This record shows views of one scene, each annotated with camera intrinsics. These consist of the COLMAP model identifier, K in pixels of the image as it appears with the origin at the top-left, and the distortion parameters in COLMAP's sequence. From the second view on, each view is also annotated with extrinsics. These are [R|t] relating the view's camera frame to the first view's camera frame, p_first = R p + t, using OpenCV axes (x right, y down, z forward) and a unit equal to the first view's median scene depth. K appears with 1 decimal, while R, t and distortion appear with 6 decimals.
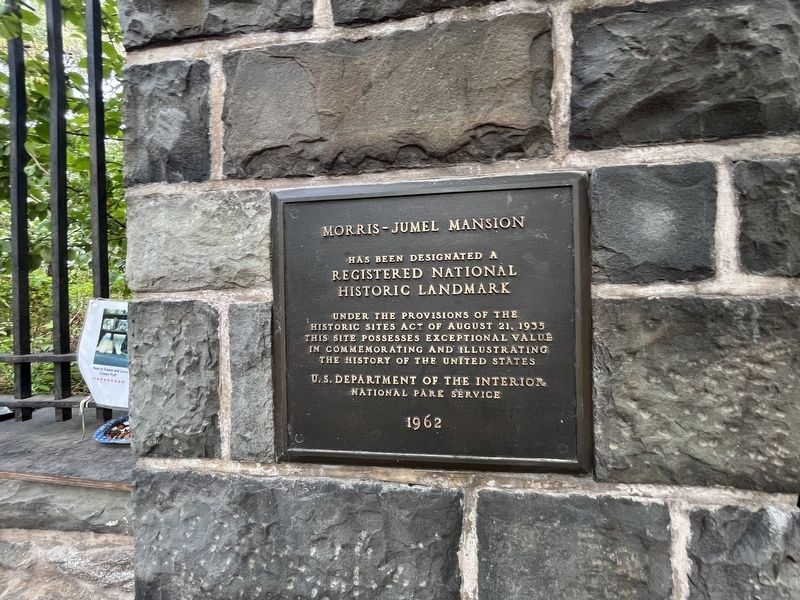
lens RADIAL K [[321.4, 0, 400.4], [0, 321.4, 302.0], [0, 0, 1]] dist [-0.002354, -0.000293]
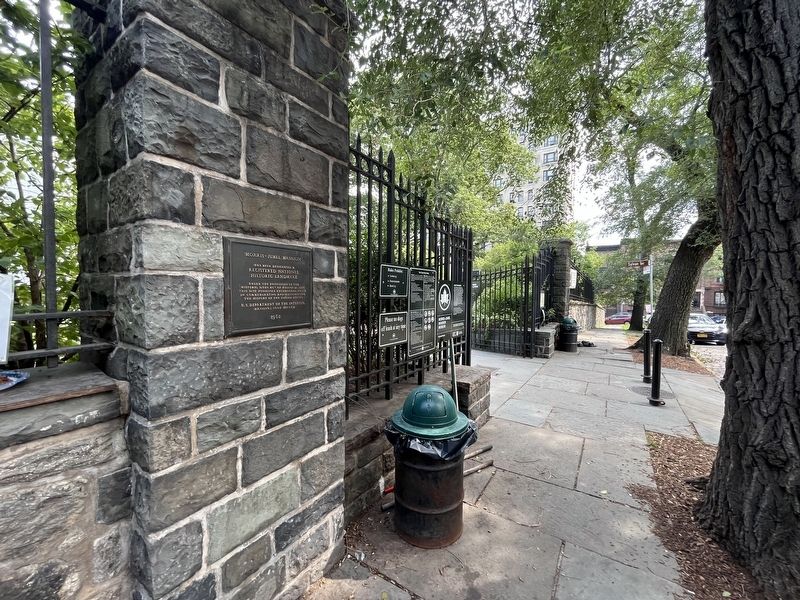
lens RADIAL K [[321.4, 0, 399.5], [0, 321.4, 298.2], [0, 0, 1]] dist [-0.002354, -0.000293]
pose [[0.454956, -0.005674, 0.890496, -2.117619], [-0.010563, 0.999875, 0.011768, 0.122147], [-0.890451, -0.014761, 0.454839, -1.505151]]
